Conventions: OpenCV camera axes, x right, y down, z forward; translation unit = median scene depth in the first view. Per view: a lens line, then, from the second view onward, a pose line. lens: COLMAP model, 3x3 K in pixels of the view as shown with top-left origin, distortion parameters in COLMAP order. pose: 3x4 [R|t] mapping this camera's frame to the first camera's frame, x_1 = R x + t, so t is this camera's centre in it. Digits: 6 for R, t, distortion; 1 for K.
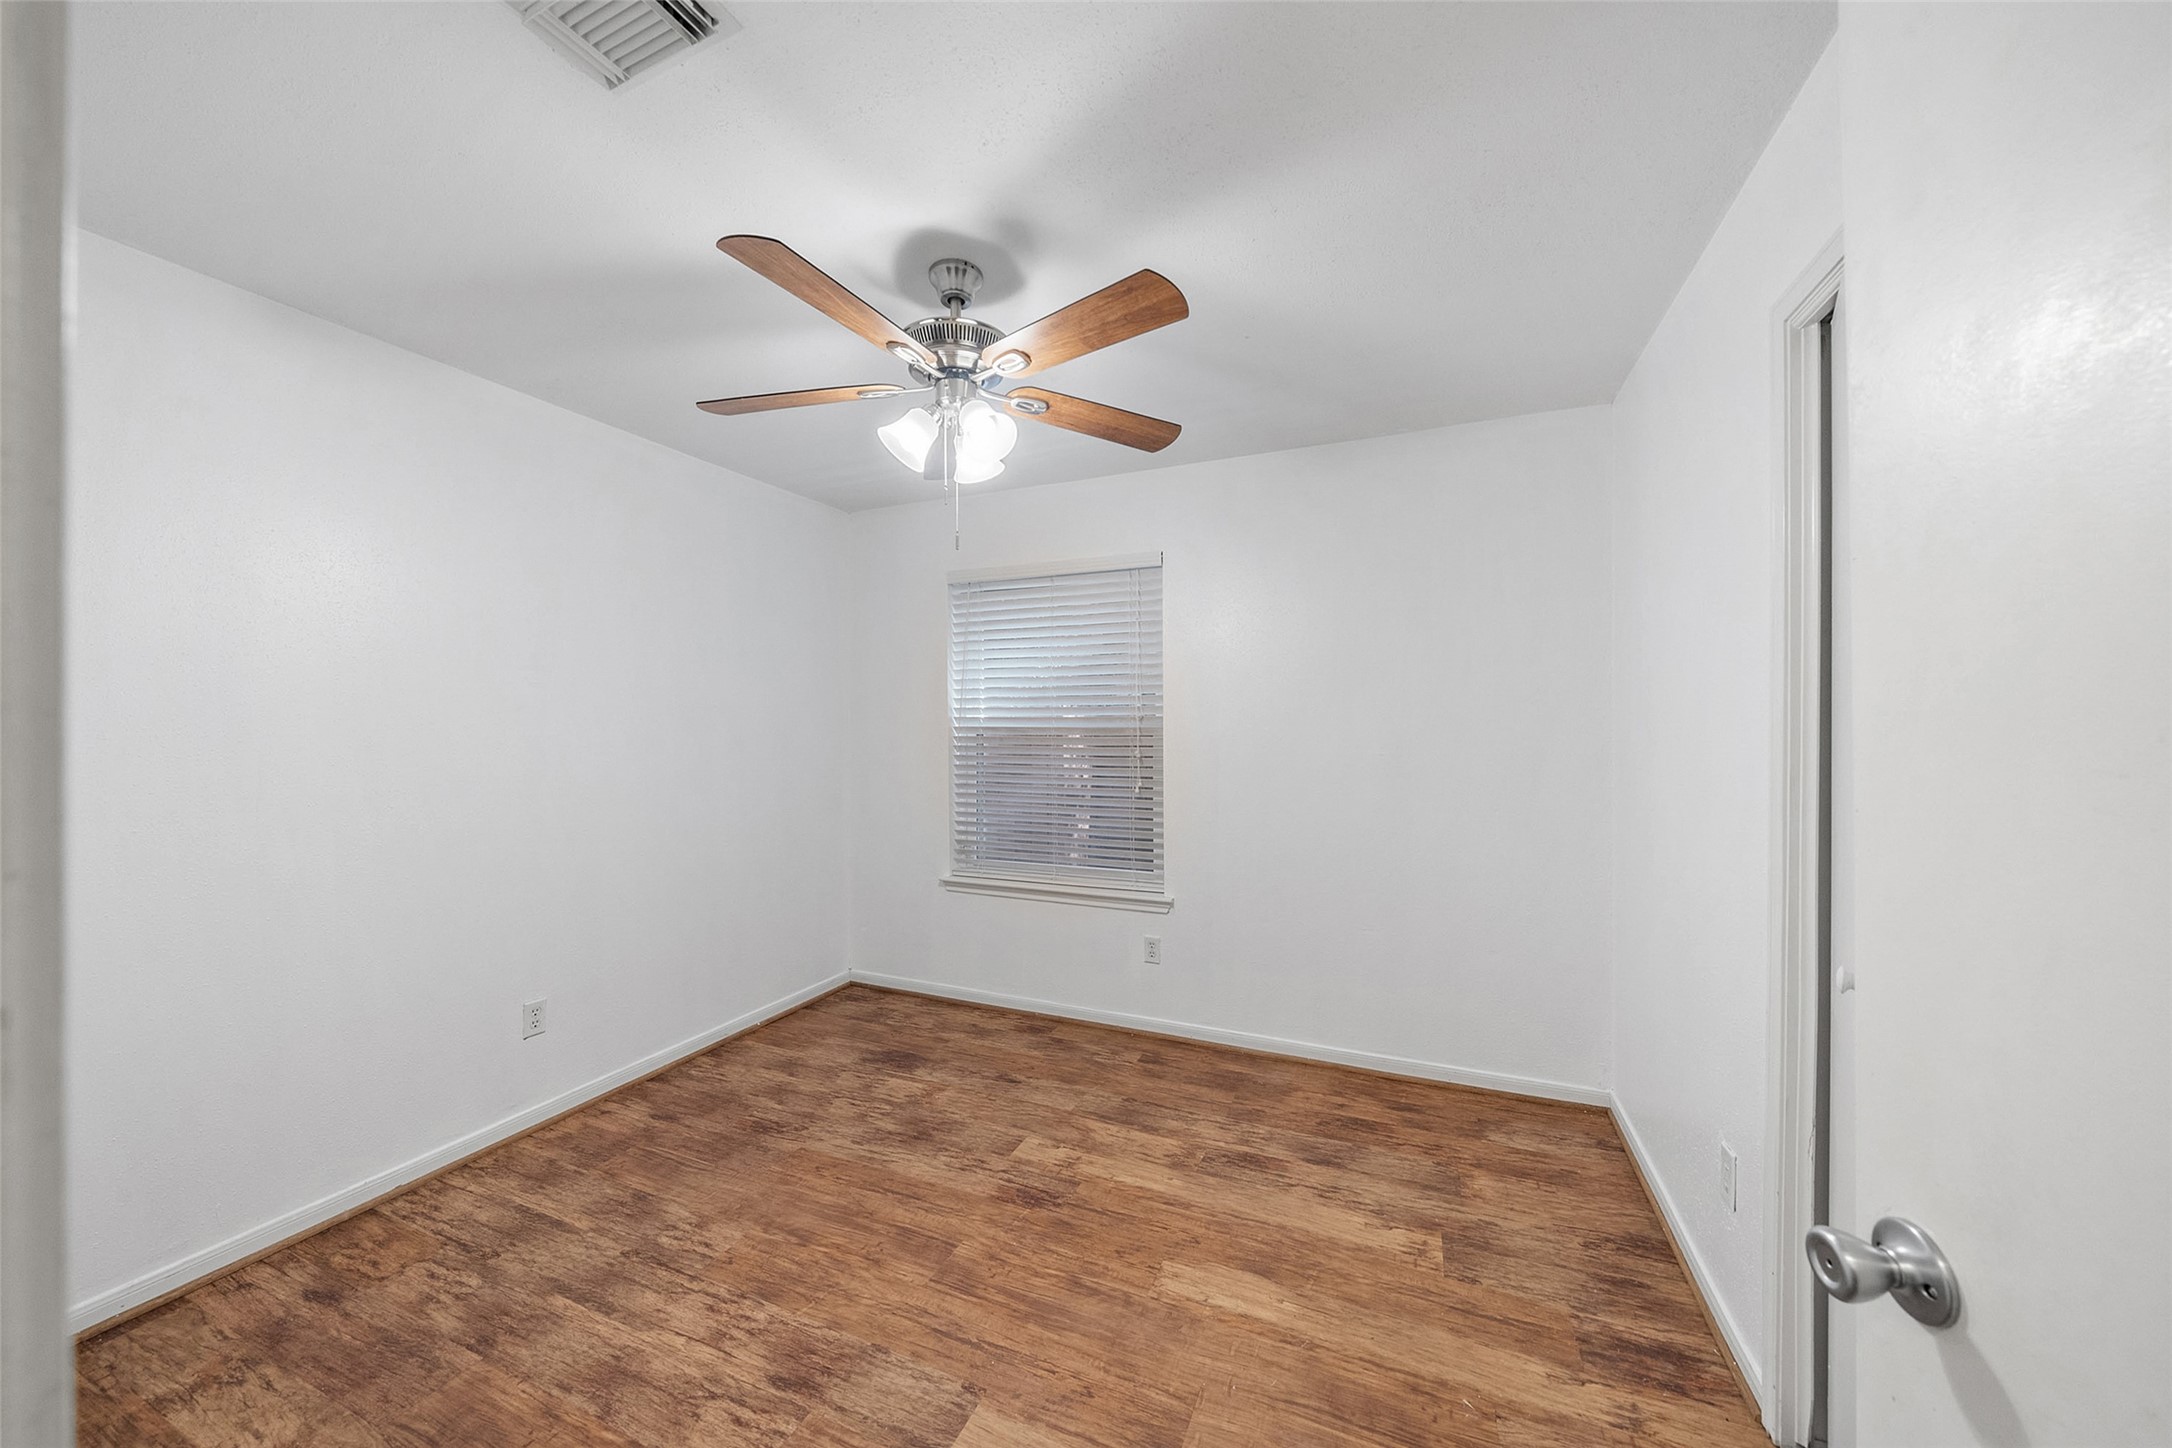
lens RADIAL K [[751.8, 0, 1083.8], [0, 751.8, 729.2], [0, 0, 1]] dist [-0.005263, 0.000297]
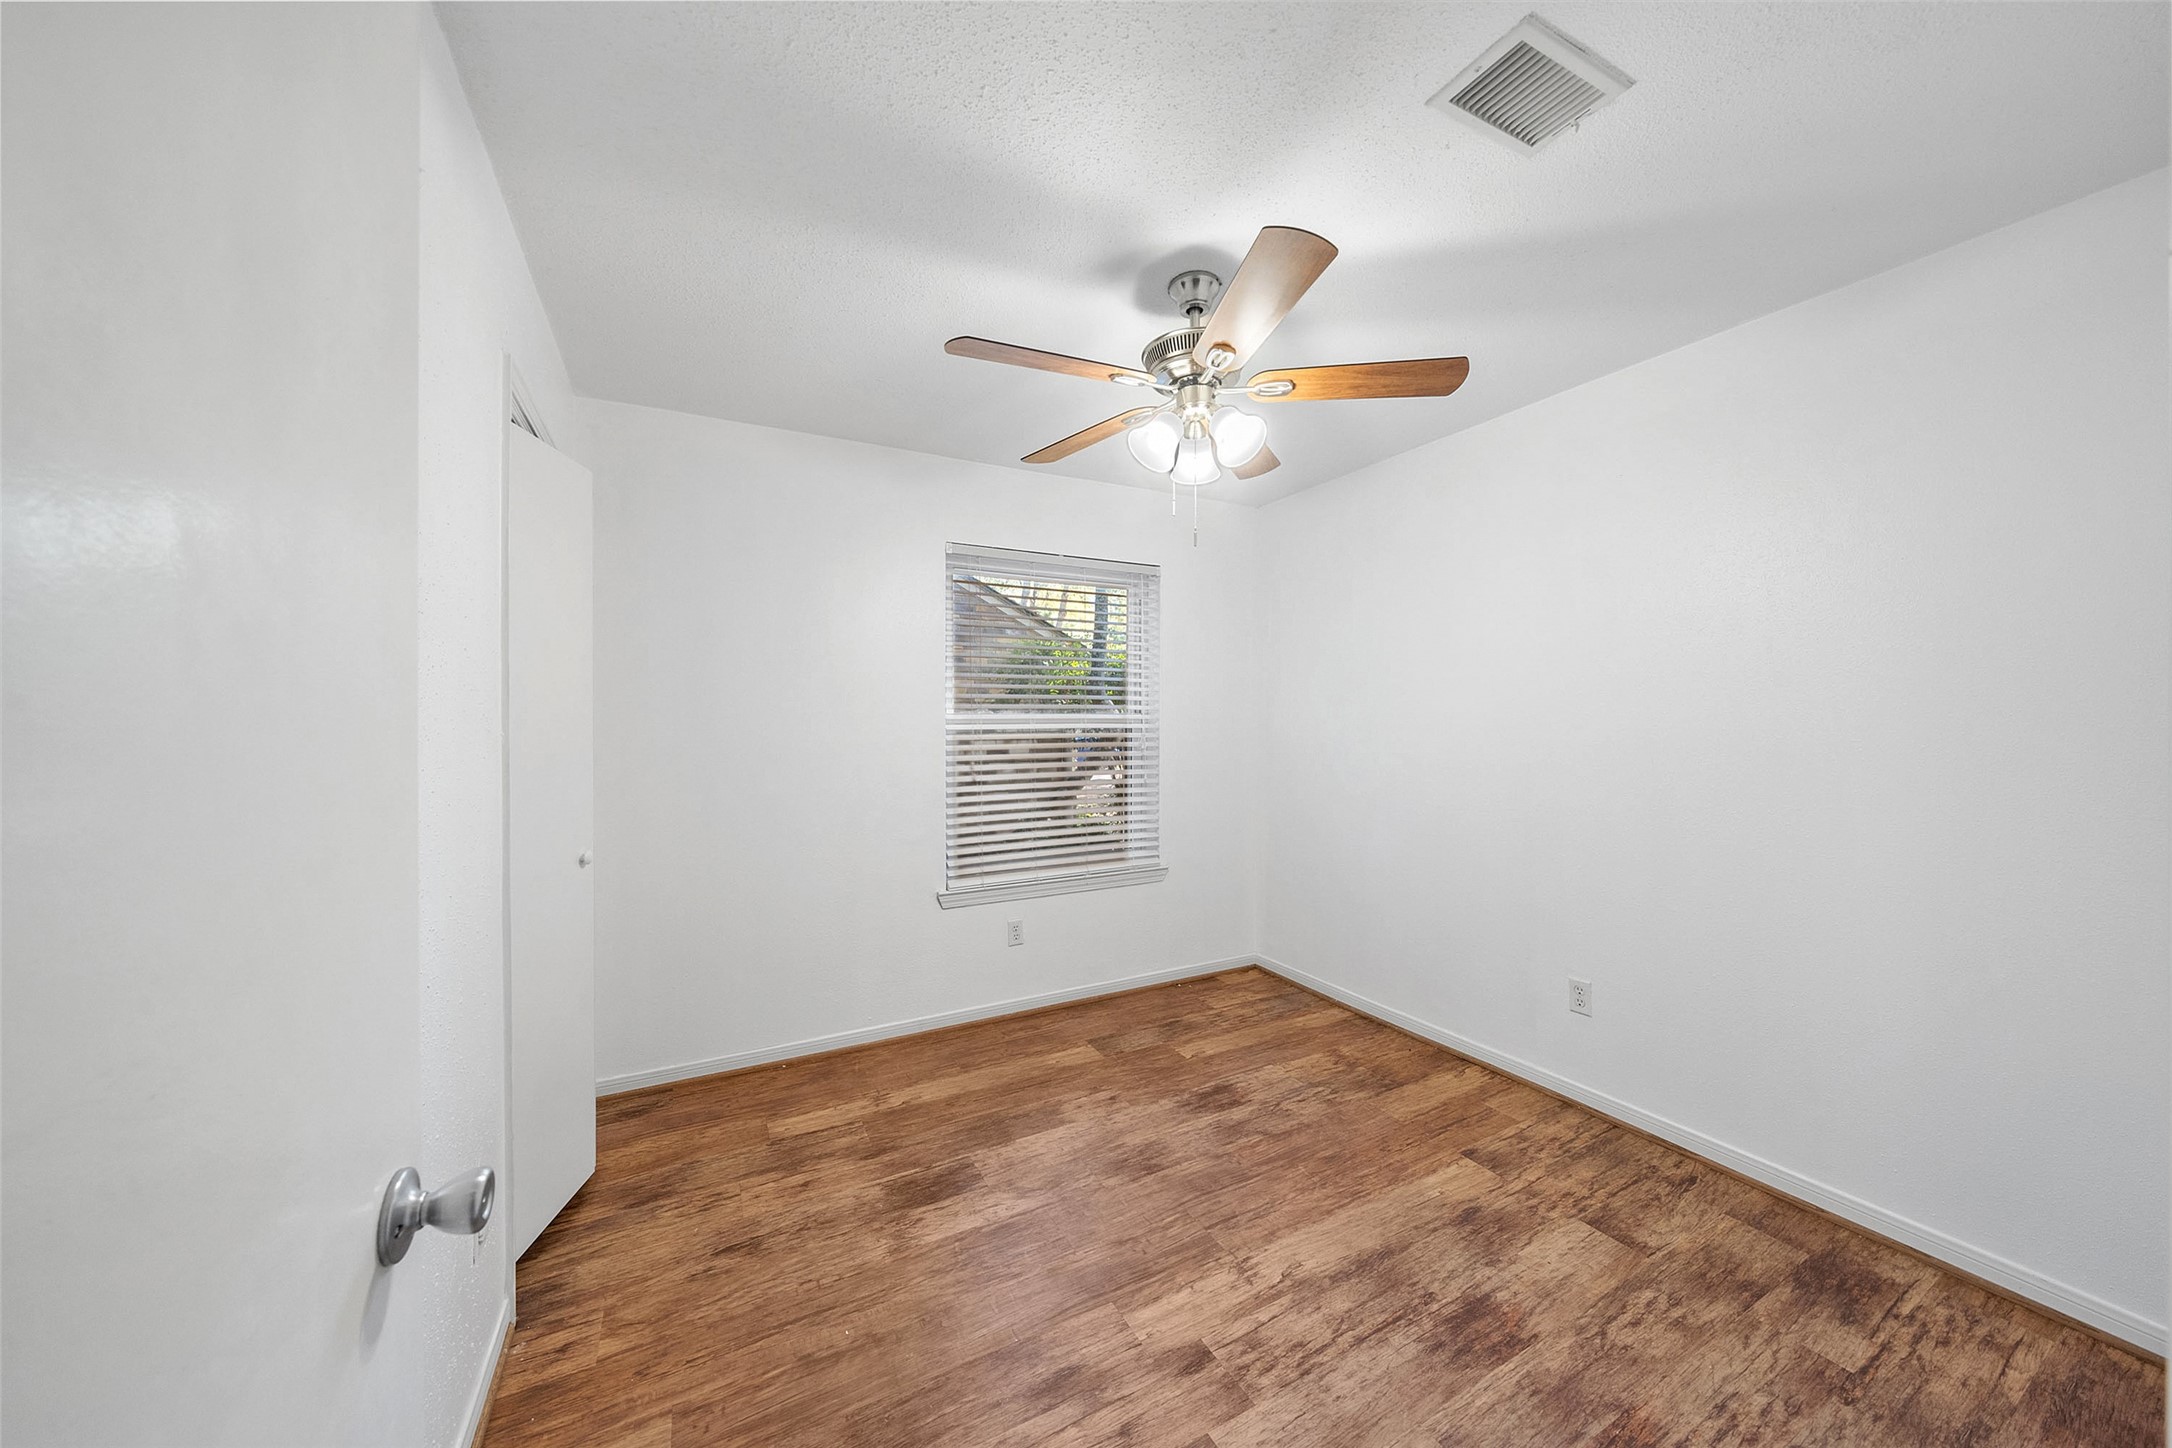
lens RADIAL K [[751.8, 0, 1082.1], [0, 751.8, 711.7], [0, 0, 1]] dist [-0.005263, 0.000297]
pose [[0.626266, 0.002524, 0.779606, -0.567953], [0.007734, 0.999925, -0.009451, 0.000312], [-0.779571, 0.011948, 0.626200, 0.242386]]
